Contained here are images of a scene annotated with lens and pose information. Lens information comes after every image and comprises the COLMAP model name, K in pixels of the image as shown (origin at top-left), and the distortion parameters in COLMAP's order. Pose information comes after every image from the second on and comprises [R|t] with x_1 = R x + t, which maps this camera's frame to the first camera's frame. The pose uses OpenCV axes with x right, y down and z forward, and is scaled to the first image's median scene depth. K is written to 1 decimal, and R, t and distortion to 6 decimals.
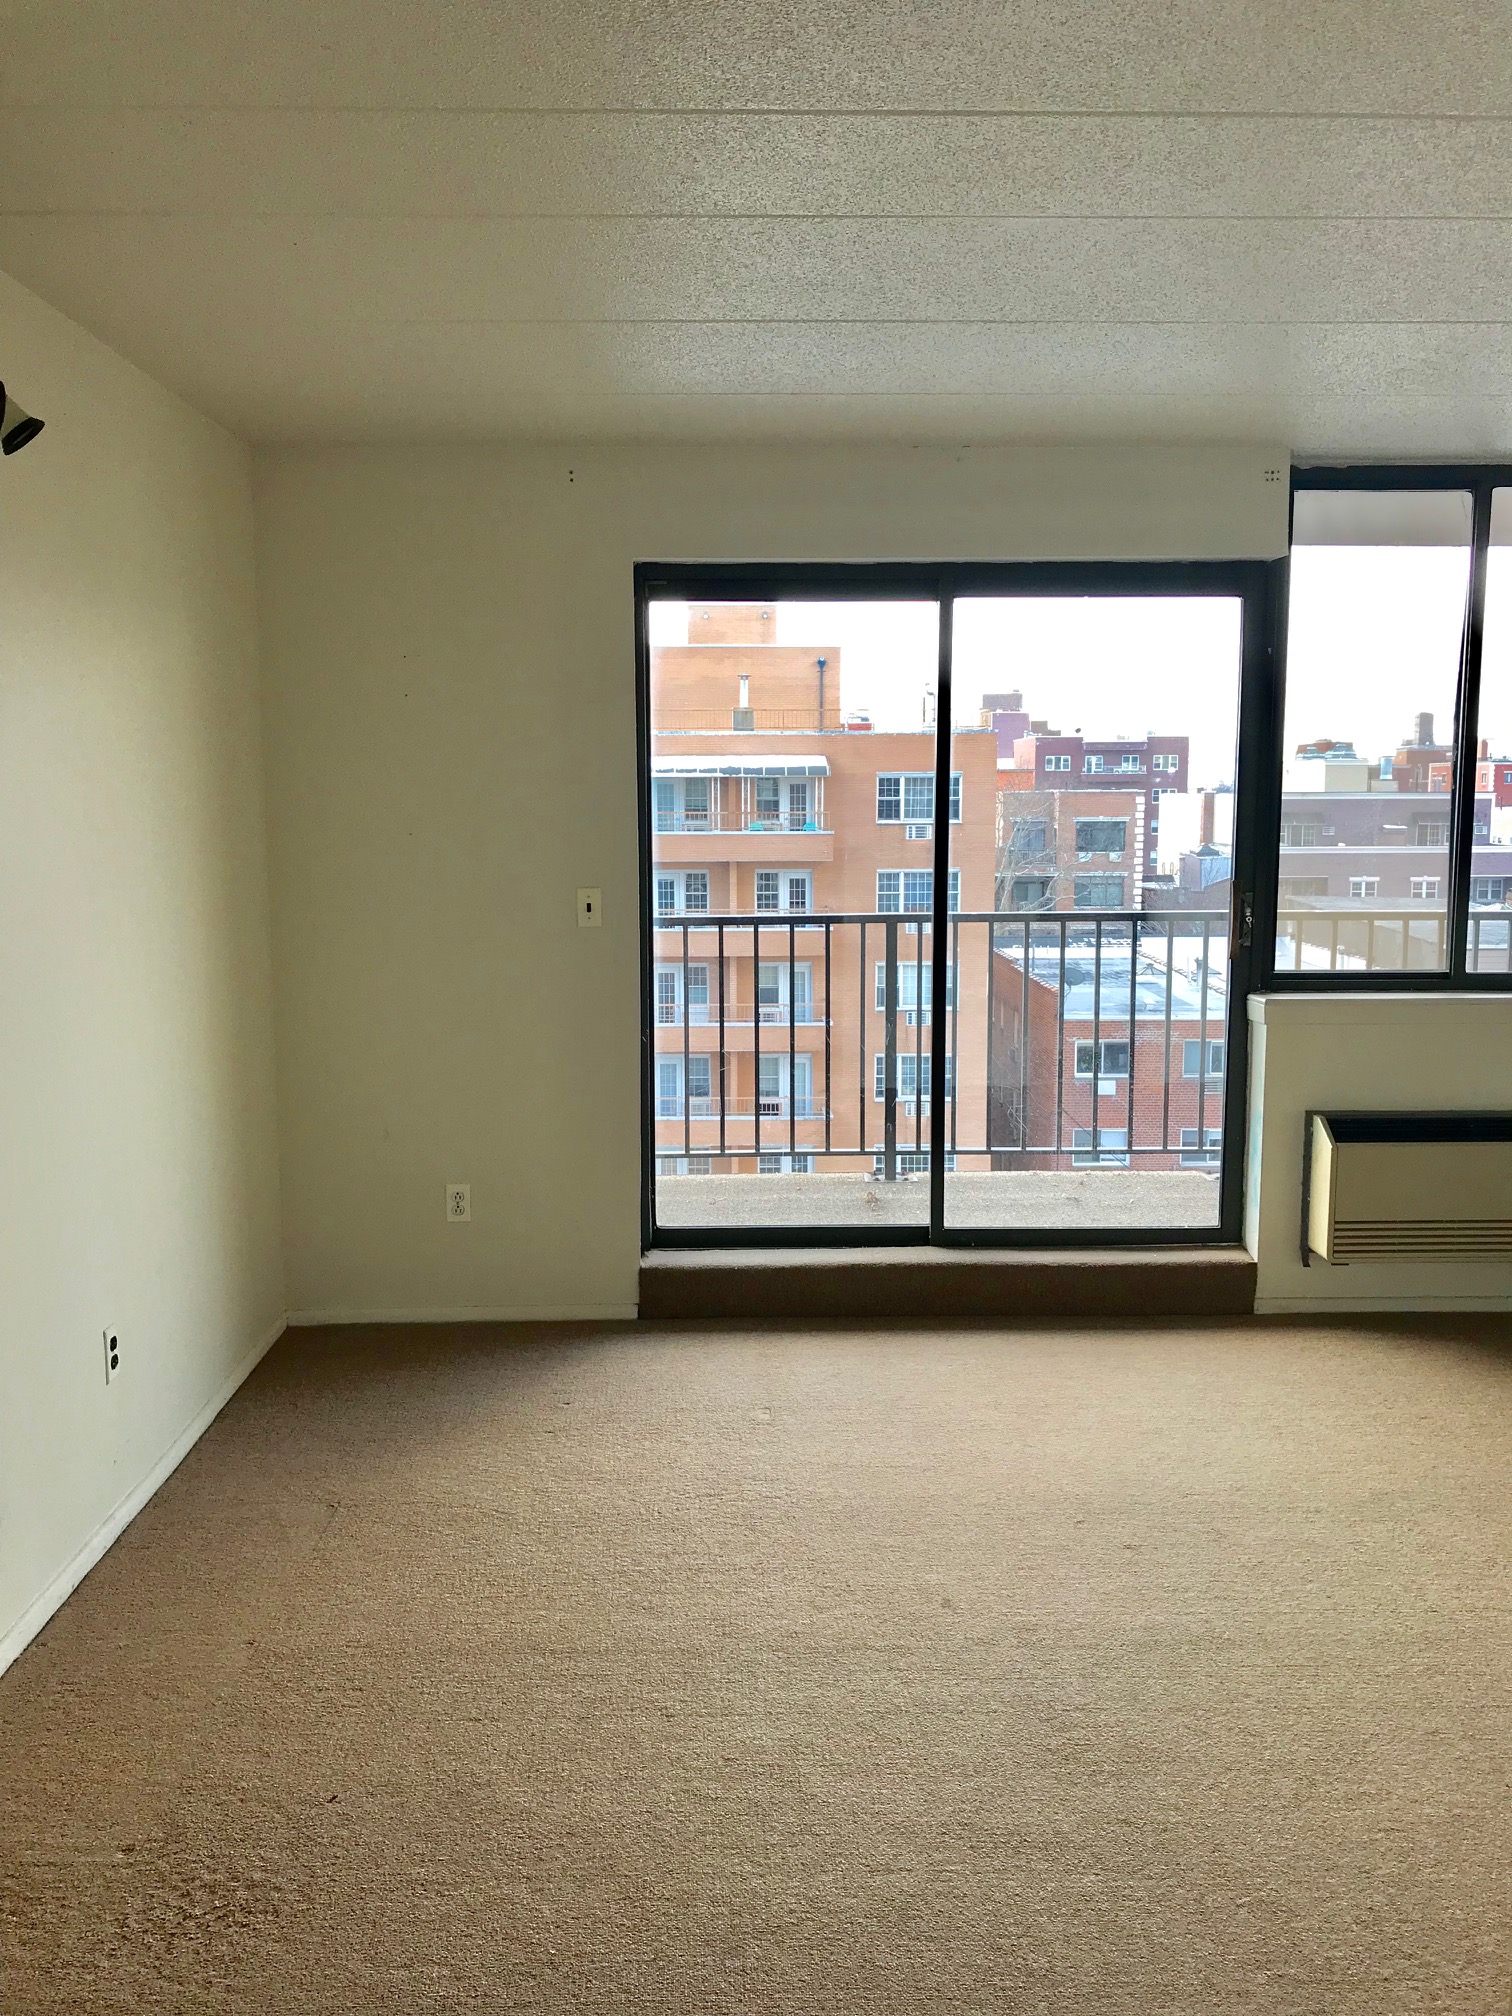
lens RADIAL K [[1640.5, 0, 750.6], [0, 1640.5, 1013.6], [0, 0, 1]] dist [-0.010975, 0.006259]
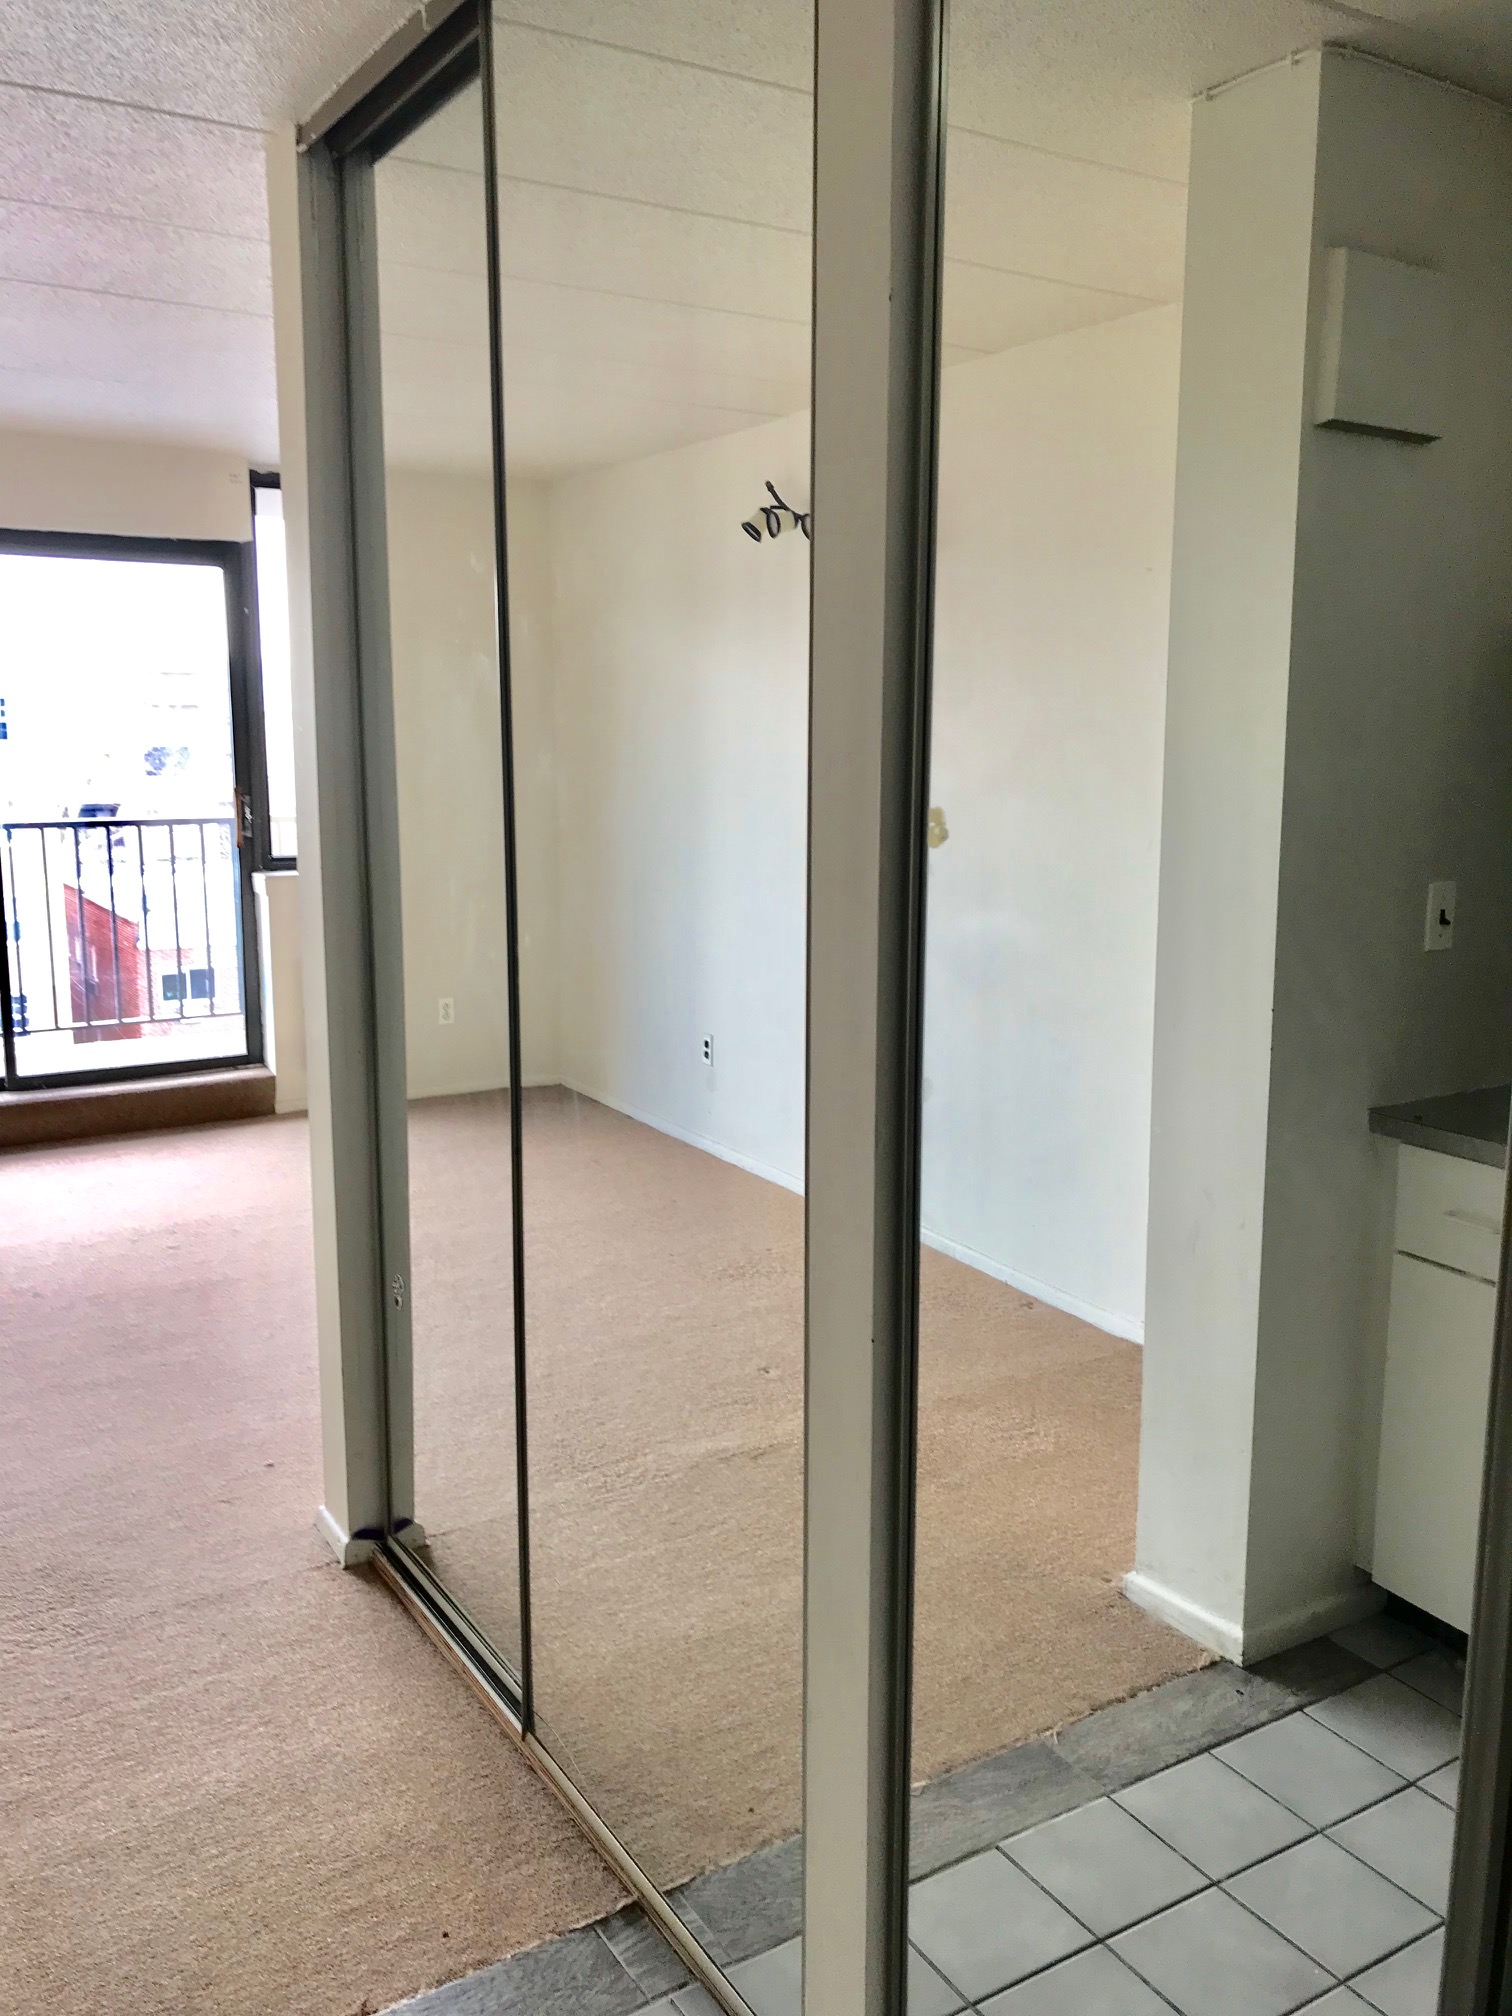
lens RADIAL K [[1640.5, 0, 761.1], [0, 1640.5, 1013.3], [0, 0, 1]] dist [-0.010975, 0.006259]
pose [[0.853361, -0.083725, 0.514554, -0.034113], [0.061706, 0.996303, 0.059775, 0.046648], [-0.517656, -0.019259, 0.855372, -0.338259]]
